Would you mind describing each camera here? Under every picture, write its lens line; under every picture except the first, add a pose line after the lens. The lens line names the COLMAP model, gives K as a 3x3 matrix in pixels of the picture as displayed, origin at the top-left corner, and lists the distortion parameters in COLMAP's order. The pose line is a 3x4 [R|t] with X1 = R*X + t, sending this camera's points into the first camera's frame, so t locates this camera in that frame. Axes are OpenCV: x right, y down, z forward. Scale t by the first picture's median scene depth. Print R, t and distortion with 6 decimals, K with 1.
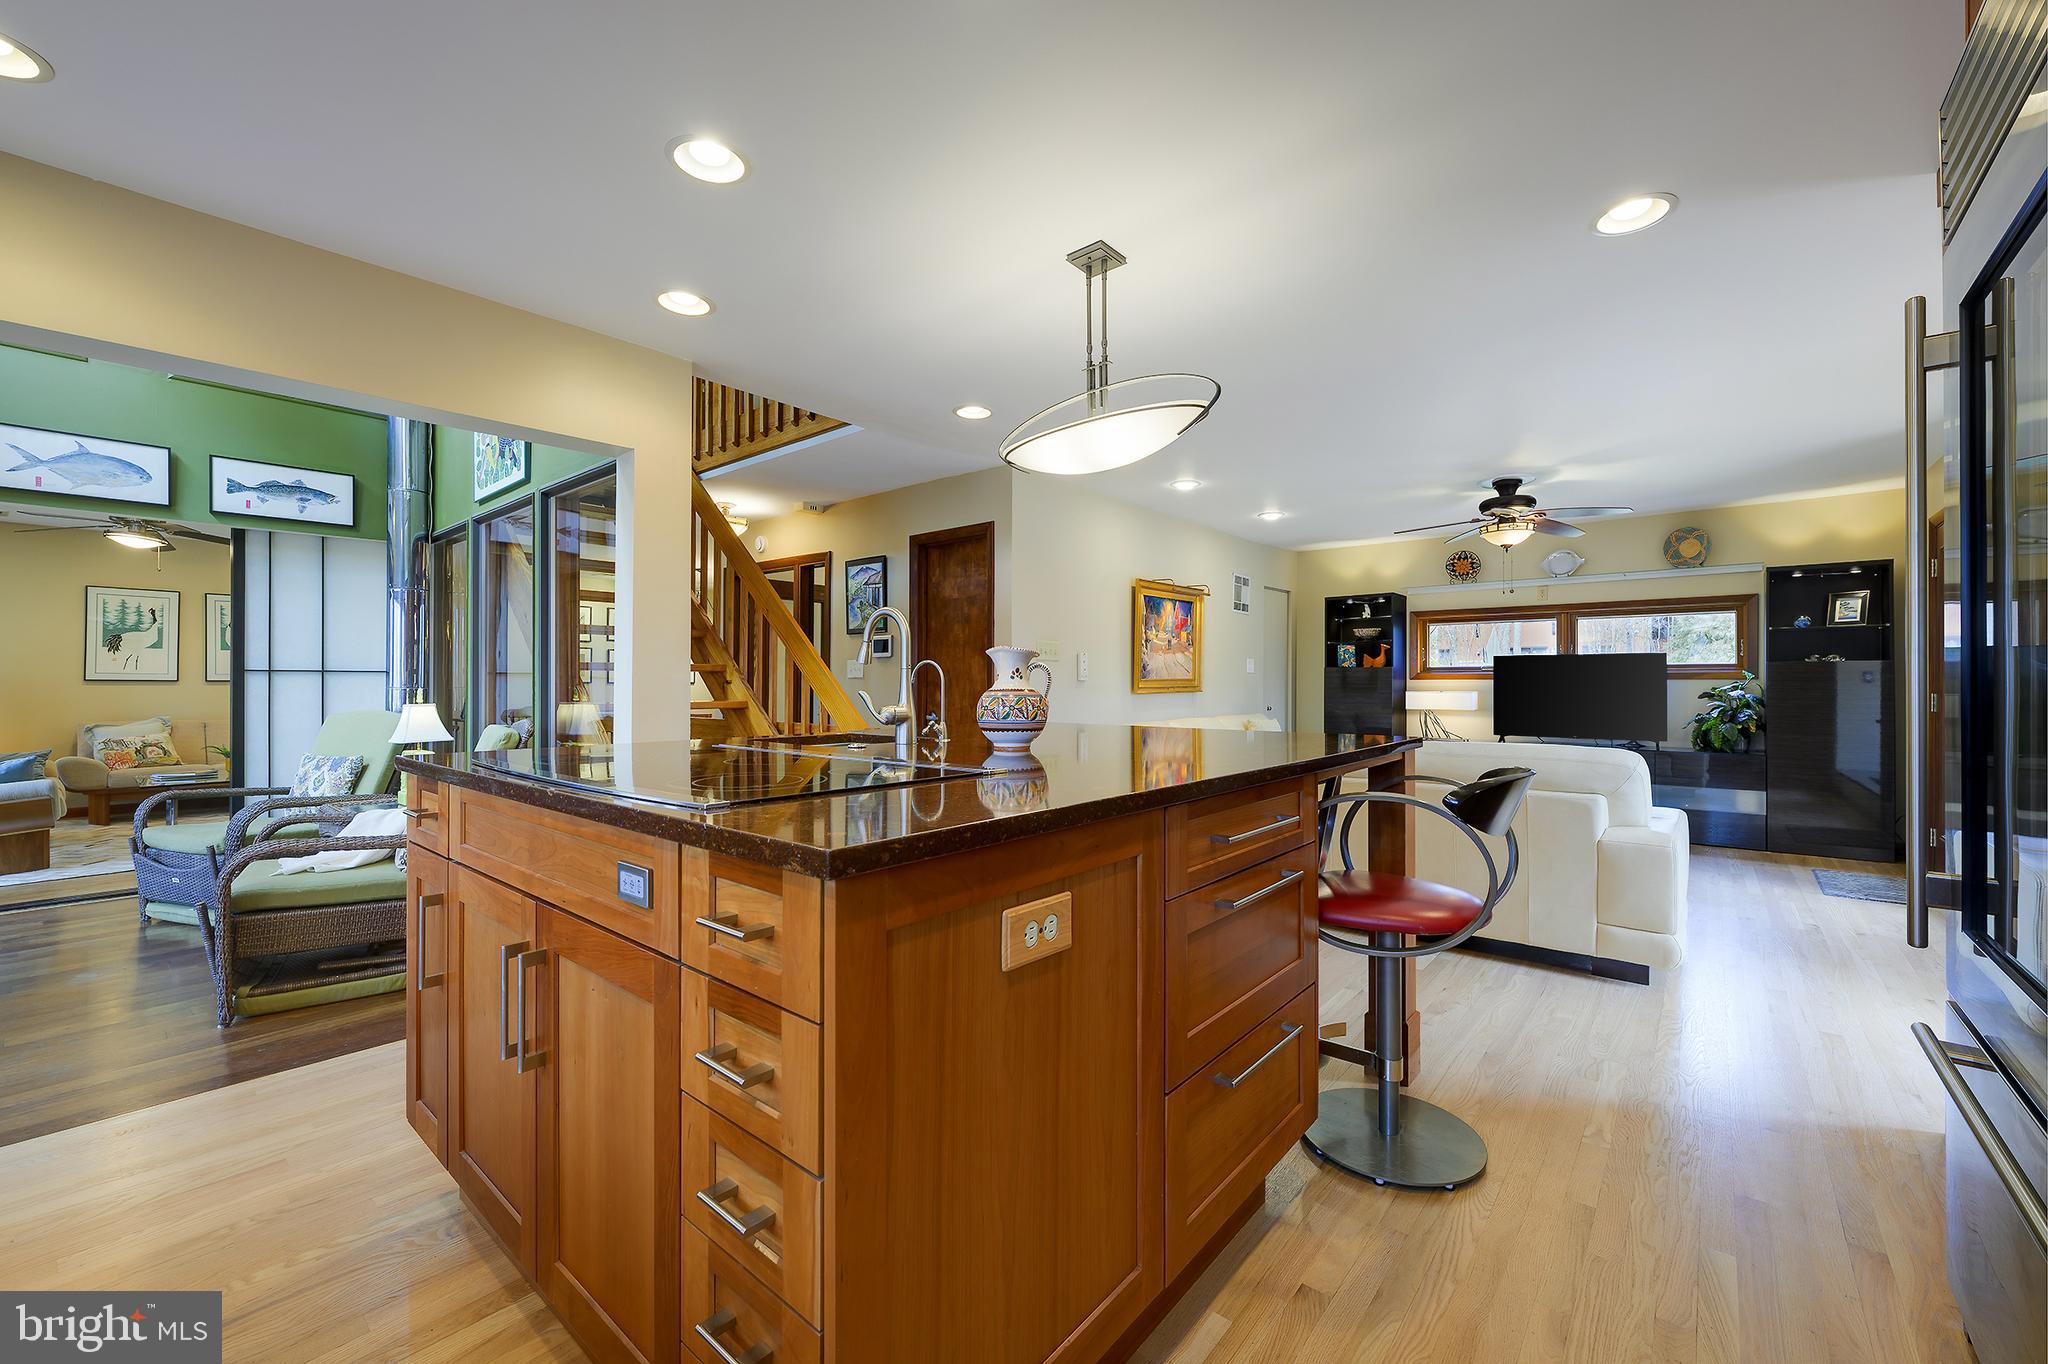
lens RADIAL K [[814.3, 0, 1030.6], [0, 814.3, 680.1], [0, 0, 1]] dist [0.001138, -0.000774]
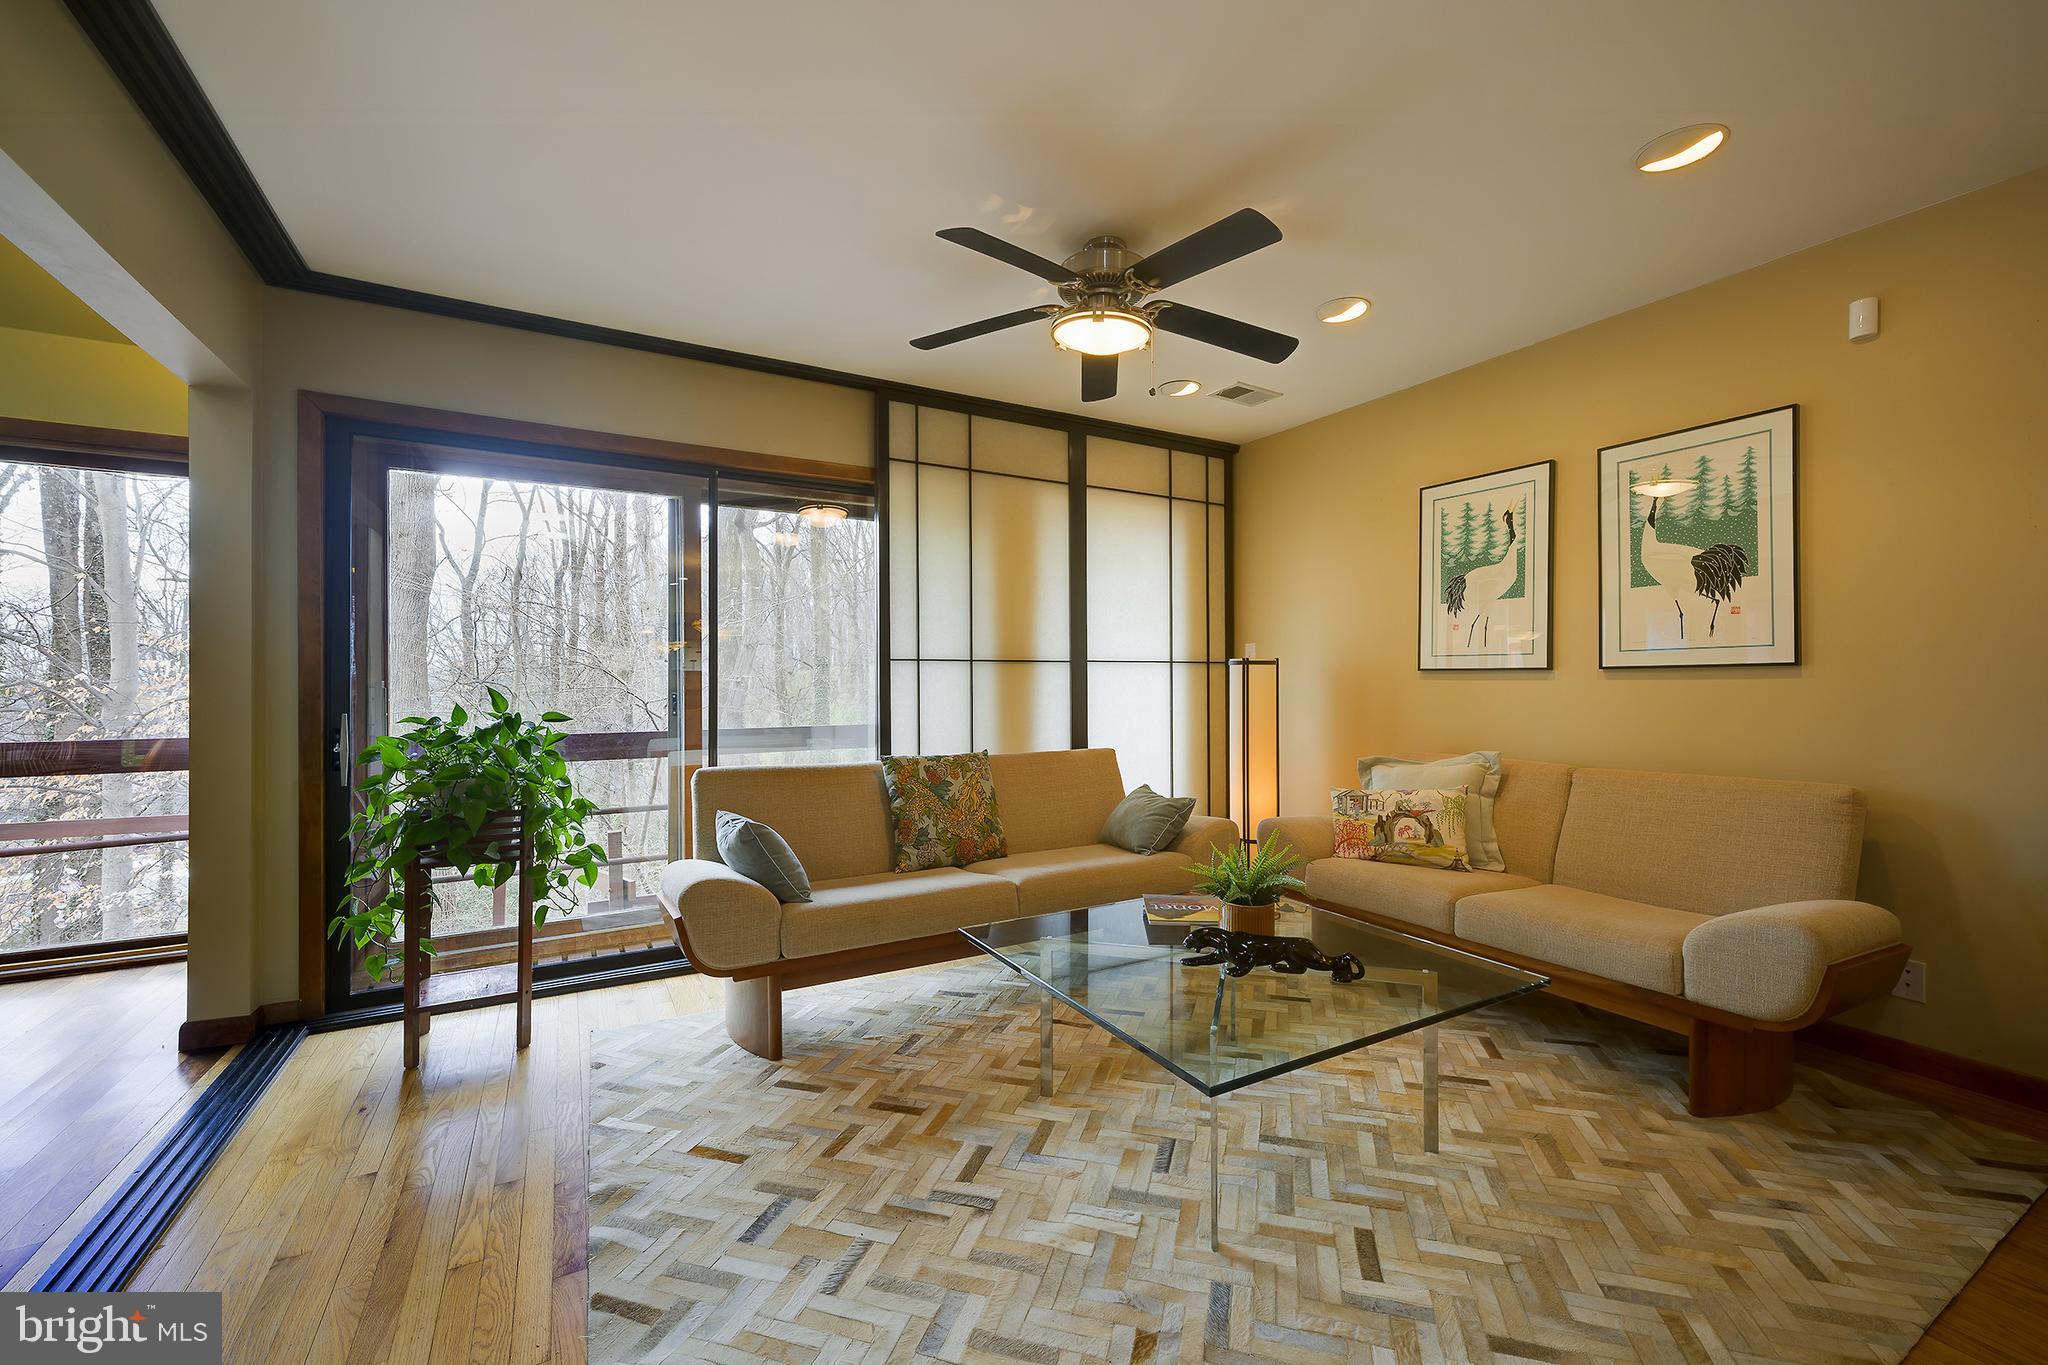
lens RADIAL K [[814.3, 0, 1037.1], [0, 814.3, 682.6], [0, 0, 1]] dist [0.001138, -0.000774]
pose [[-0.341547, -0.001493, -0.939864, -0.698146], [0.004050, 0.999987, -0.003060, 0.010456], [0.939856, -0.004852, -0.341536, 1.128329]]
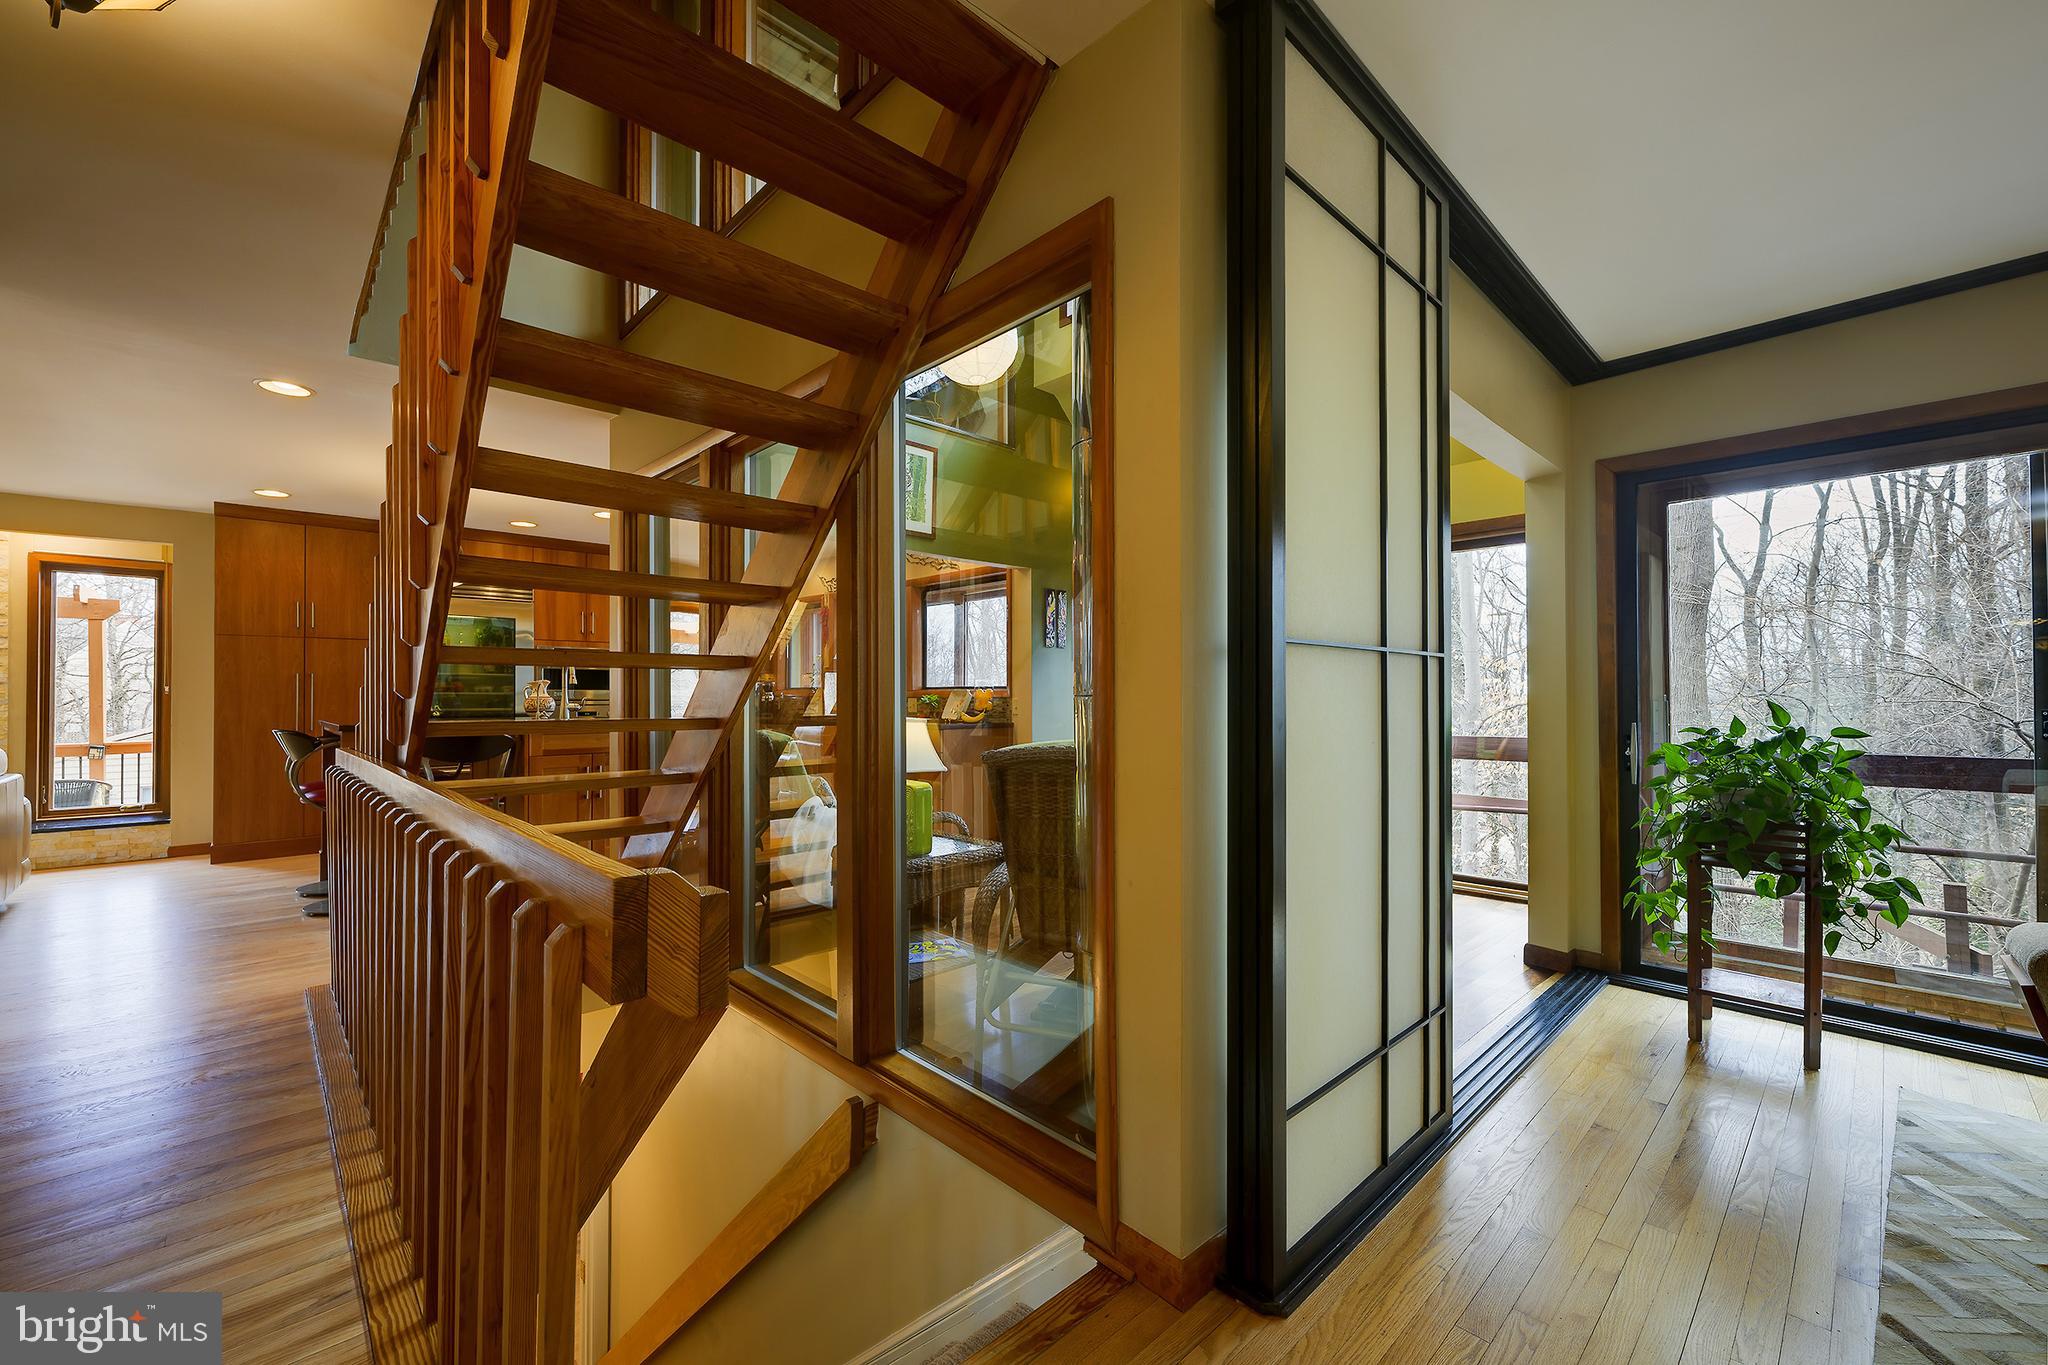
lens RADIAL K [[814.3, 0, 1036.9], [0, 814.3, 689.2], [0, 0, 1]] dist [0.001138, -0.000774]
pose [[-0.994090, 0.002387, 0.108535, -0.656375], [0.000834, 0.999897, -0.014352, 0.010094], [-0.108558, -0.014177, -0.993989, 1.192921]]
